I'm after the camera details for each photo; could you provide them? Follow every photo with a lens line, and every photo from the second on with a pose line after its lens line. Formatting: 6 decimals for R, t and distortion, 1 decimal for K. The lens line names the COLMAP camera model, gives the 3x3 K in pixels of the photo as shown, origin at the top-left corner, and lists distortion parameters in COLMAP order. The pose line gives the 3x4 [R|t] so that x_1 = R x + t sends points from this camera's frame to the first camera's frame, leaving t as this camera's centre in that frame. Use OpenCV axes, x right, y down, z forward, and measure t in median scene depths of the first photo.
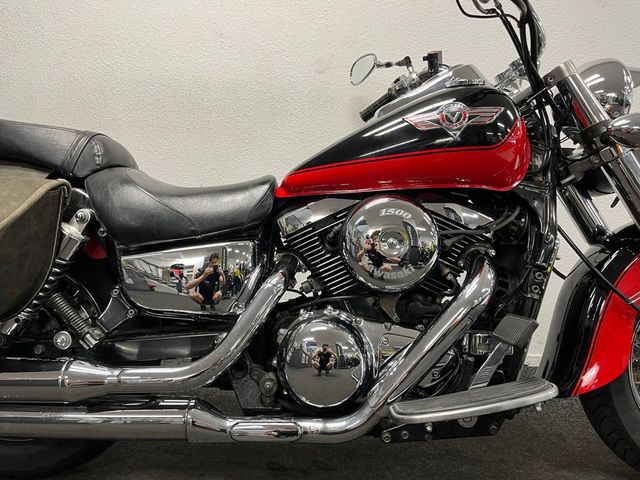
lens RADIAL K [[485.8, 0, 317.9], [0, 485.8, 235.8], [0, 0, 1]] dist [0.057044, -0.061276]
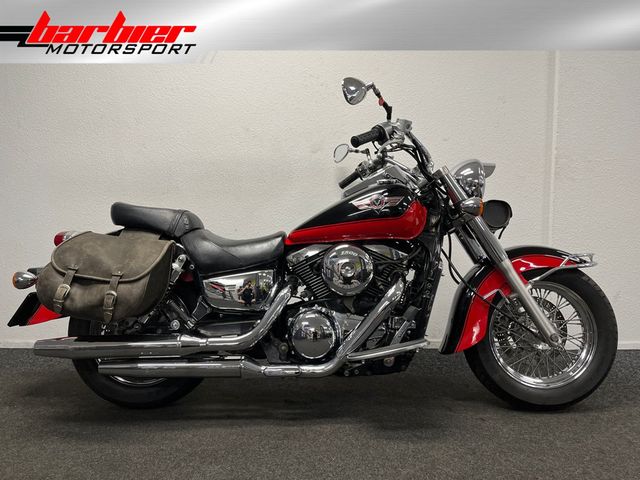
lens RADIAL K [[485.8, 0, 320.0], [0, 485.8, 240.9], [0, 0, 1]] dist [0.057044, -0.061276]
pose [[0.999348, -0.025098, -0.025939, 0.091367], [0.024542, 0.999467, -0.021540, -0.053156], [0.026466, 0.020889, 0.999431, -0.811190]]
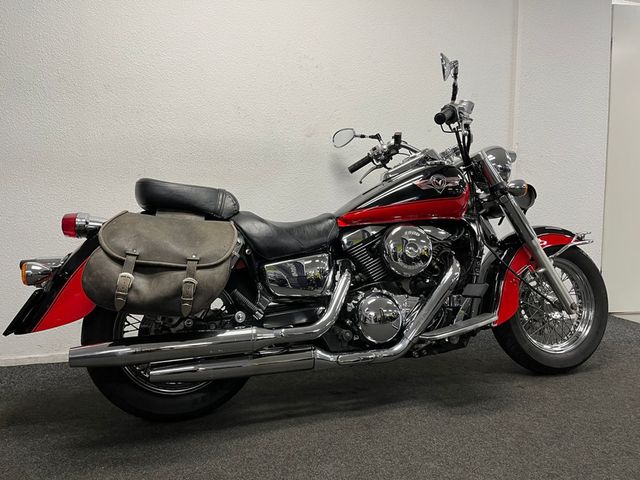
lens RADIAL K [[485.8, 0, 319.3], [0, 485.8, 237.8], [0, 0, 1]] dist [0.057044, -0.061276]
pose [[0.954177, -0.039572, 0.296615, -0.679024], [0.048468, 0.998567, -0.022697, -0.004581], [-0.295292, 0.036033, 0.954727, -0.618332]]
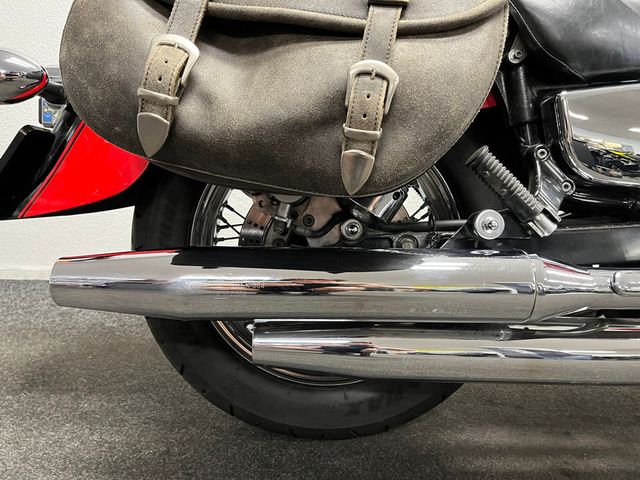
lens RADIAL K [[485.8, 0, 318.0], [0, 485.8, 237.3], [0, 0, 1]] dist [0.057044, -0.061276]
pose [[0.999953, 0.009114, 0.003168, -0.670442], [-0.009366, 0.995756, 0.091556, 0.160380], [-0.002320, -0.091582, 0.995795, 0.357141]]
